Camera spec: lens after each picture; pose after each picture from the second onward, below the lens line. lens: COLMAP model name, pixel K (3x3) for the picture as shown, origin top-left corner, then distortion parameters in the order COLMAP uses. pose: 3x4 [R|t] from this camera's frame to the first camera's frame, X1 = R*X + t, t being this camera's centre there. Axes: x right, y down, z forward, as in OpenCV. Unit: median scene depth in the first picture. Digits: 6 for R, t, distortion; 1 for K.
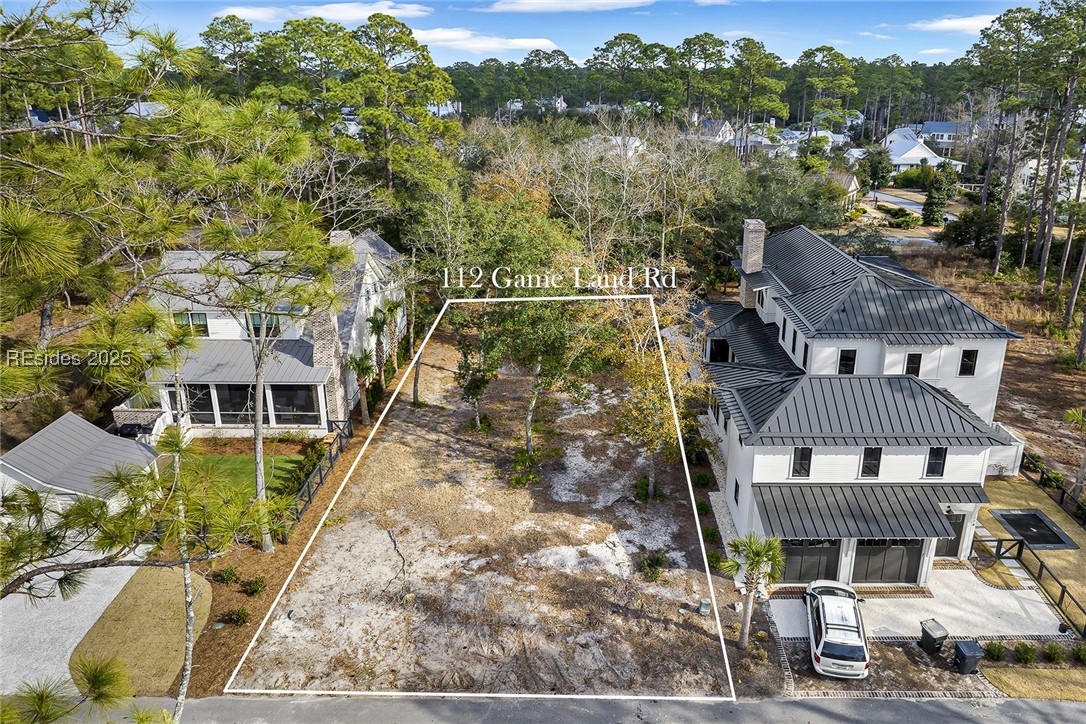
lens RADIAL K [[845.7, 0, 606.9], [0, 845.7, 359.5], [0, 0, 1]] dist [-0.009740, -0.000435]
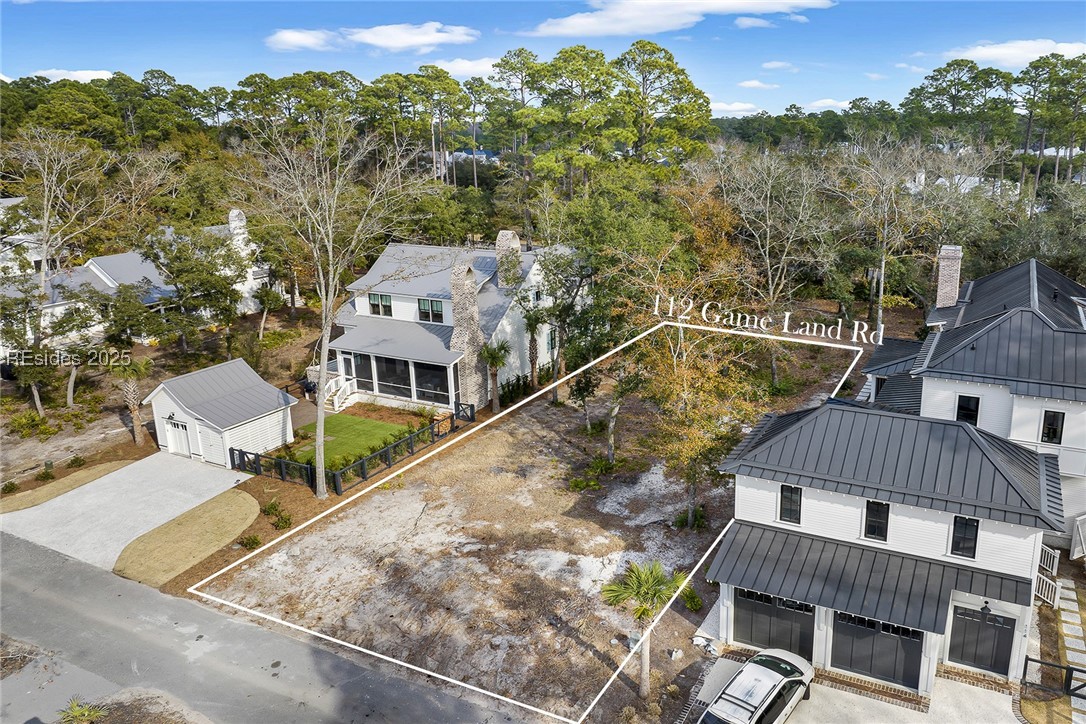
lens RADIAL K [[845.7, 0, 606.9], [0, 845.7, 359.5], [0, 0, 1]] dist [-0.009740, -0.000435]
pose [[0.890155, 0.112222, -0.441622, 0.368088], [-0.136932, 0.990281, -0.024363, 0.022771], [0.434596, 0.082159, 0.896870, 0.147938]]
